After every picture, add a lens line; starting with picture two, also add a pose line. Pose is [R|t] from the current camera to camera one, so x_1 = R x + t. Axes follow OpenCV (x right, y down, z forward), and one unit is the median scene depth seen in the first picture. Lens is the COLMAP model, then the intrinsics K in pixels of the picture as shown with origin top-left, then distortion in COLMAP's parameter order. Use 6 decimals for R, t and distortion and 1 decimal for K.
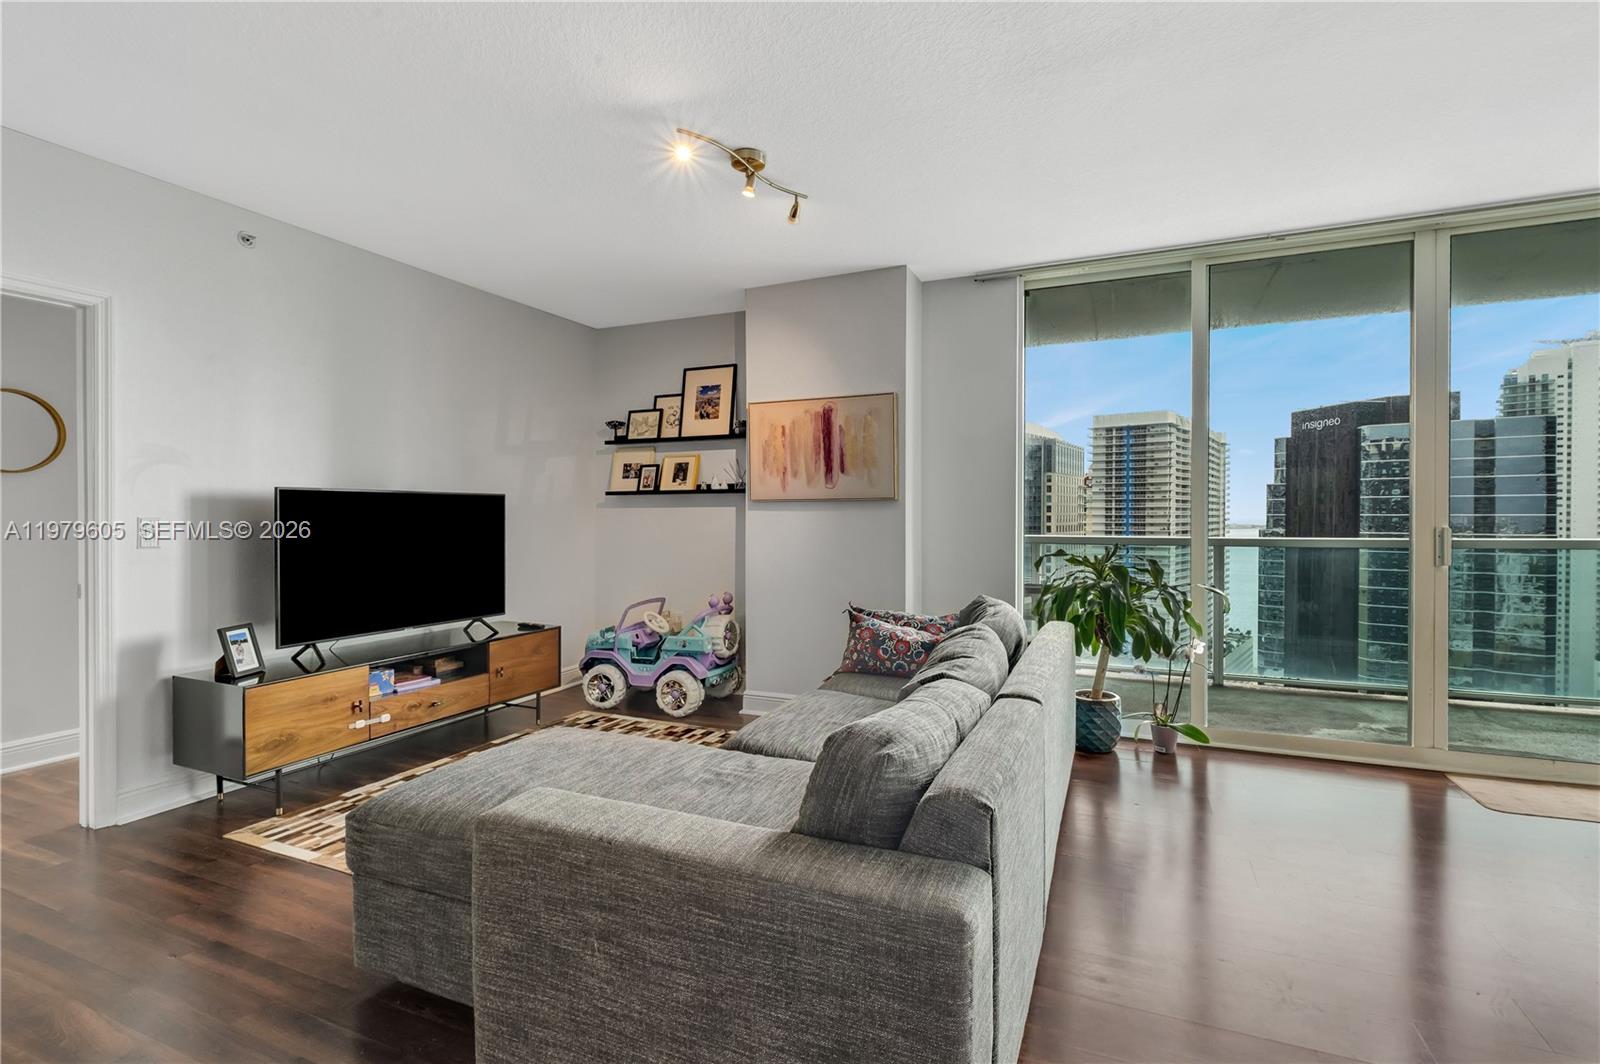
lens RADIAL K [[732.2, 0, 801.4], [0, 732.2, 521.7], [0, 0, 1]] dist [-0.000510, -0.000581]
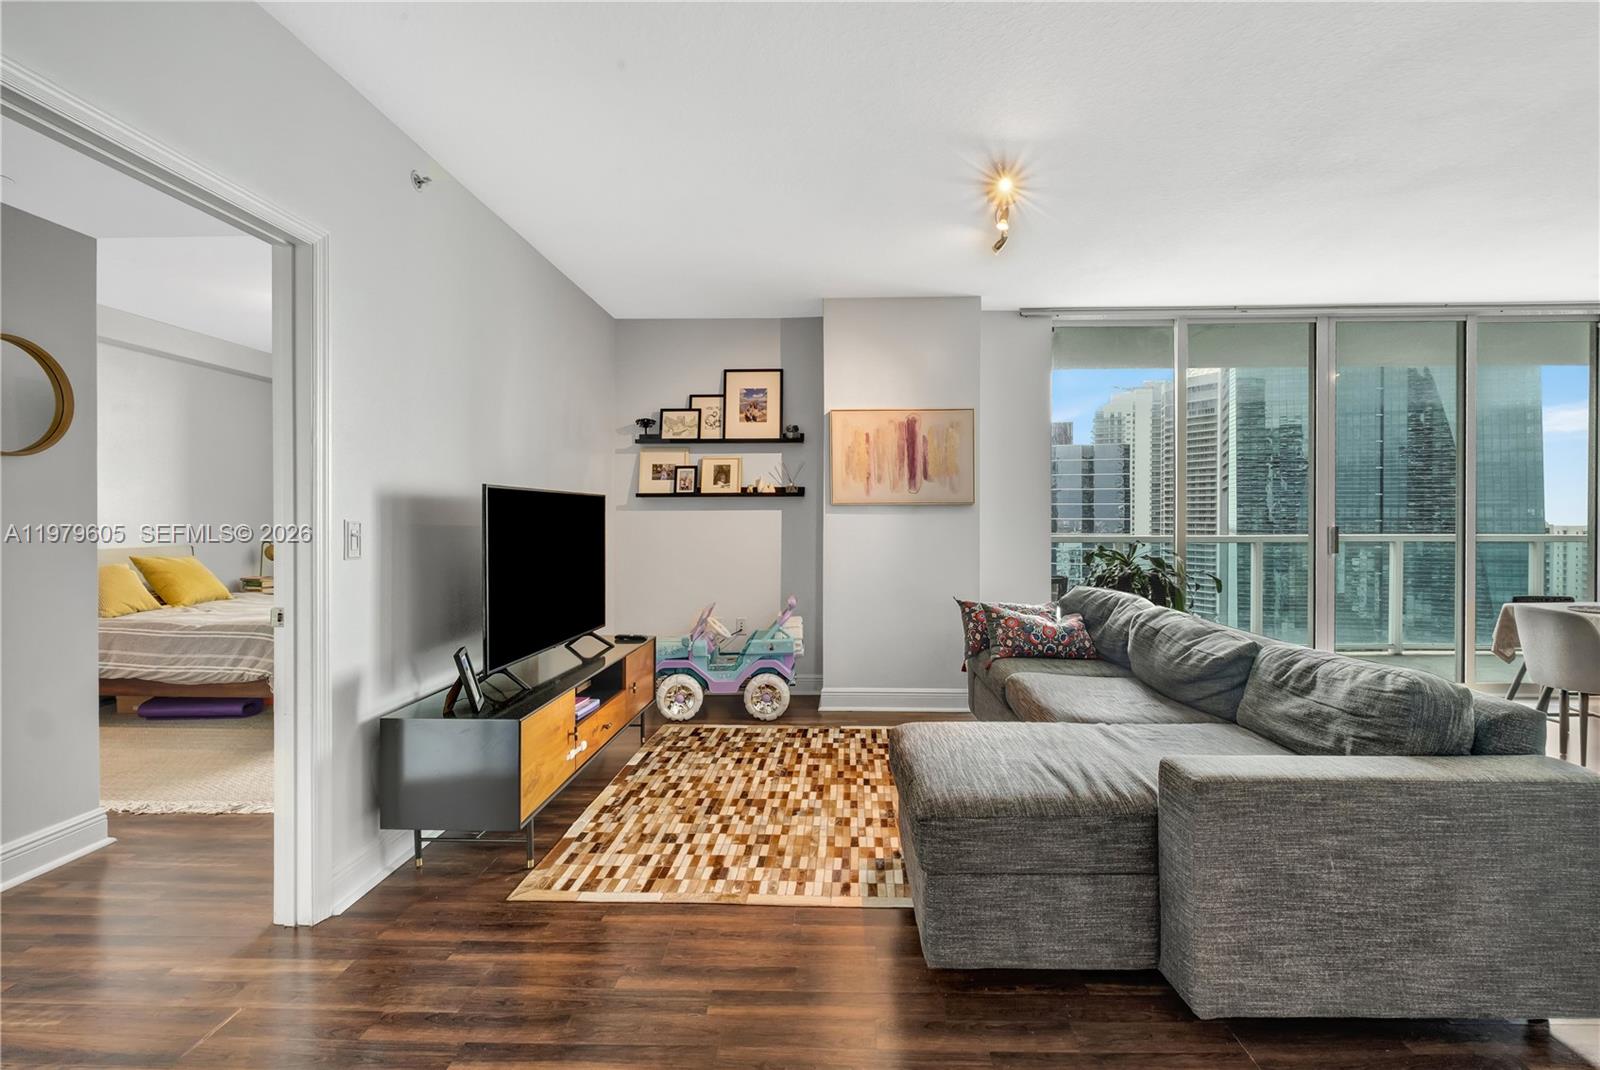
lens RADIAL K [[726.8, 0, 805.7], [0, 726.8, 525.5], [0, 0, 1]] dist [0.000729, -0.004303]
pose [[0.927631, -0.003439, 0.373482, -0.498182], [0.003540, 0.999994, 0.000416, 0.001018], [-0.373481, 0.000936, 0.927637, 0.062012]]
